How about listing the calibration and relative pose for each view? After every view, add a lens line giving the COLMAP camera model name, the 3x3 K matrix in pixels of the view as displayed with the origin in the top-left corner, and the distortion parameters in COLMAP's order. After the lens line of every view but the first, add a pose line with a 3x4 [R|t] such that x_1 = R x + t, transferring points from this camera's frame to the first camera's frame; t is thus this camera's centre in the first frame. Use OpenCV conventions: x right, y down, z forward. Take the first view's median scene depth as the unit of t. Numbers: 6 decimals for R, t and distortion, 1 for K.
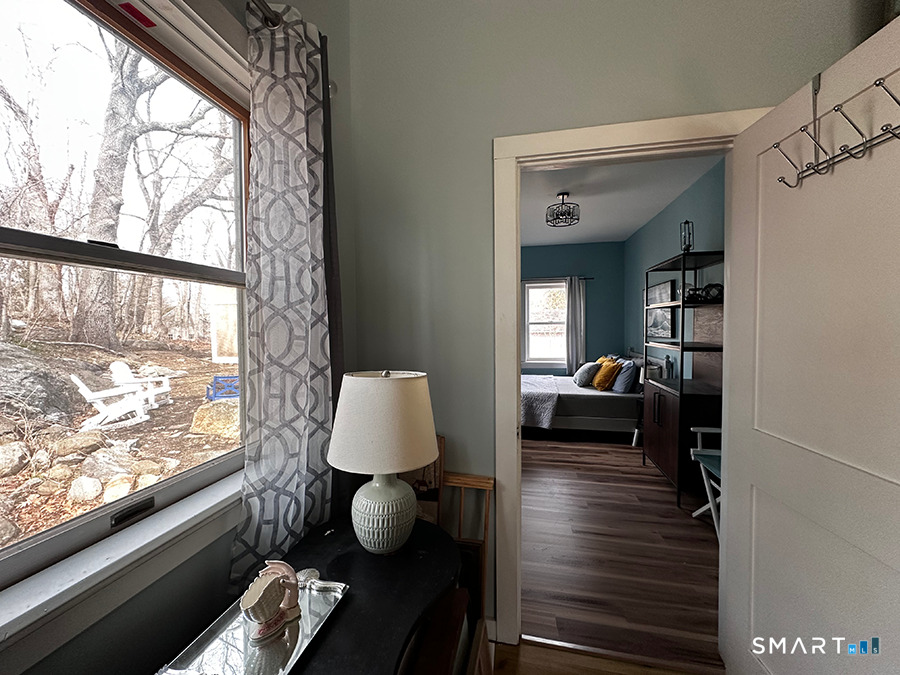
lens RADIAL K [[357.2, 0, 450.0], [0, 357.2, 337.5], [0, 0, 1]] dist [-0.001518, -0.000106]
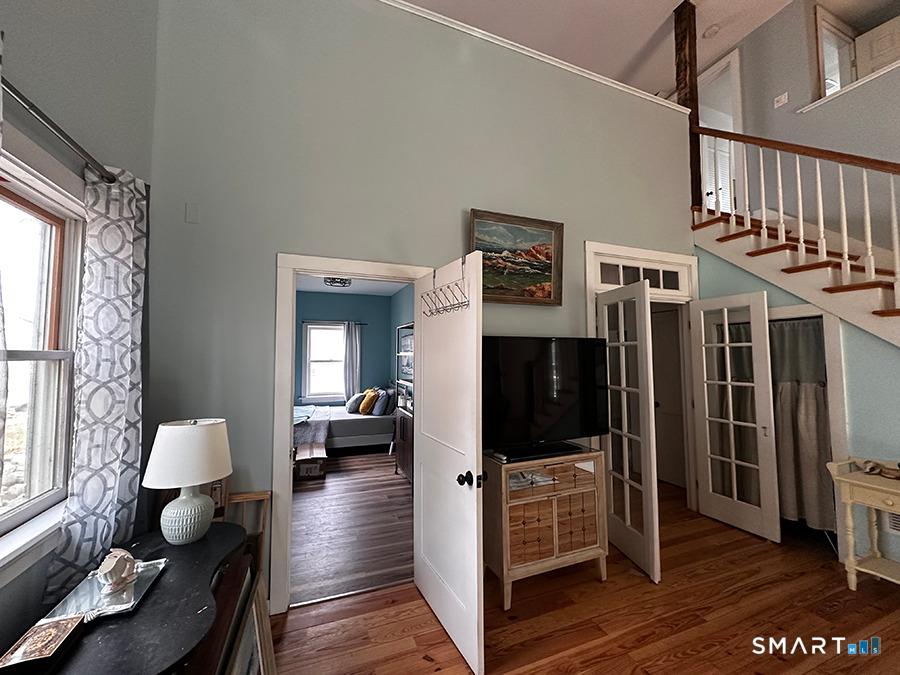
lens RADIAL K [[357.2, 0, 450.0], [0, 357.2, 337.5], [0, 0, 1]] dist [-0.001518, -0.000106]
pose [[0.837120, 0.034303, 0.545942, -0.108242], [0.011678, 0.996684, -0.080531, -0.119696], [-0.546894, 0.073790, 0.833944, -0.870627]]
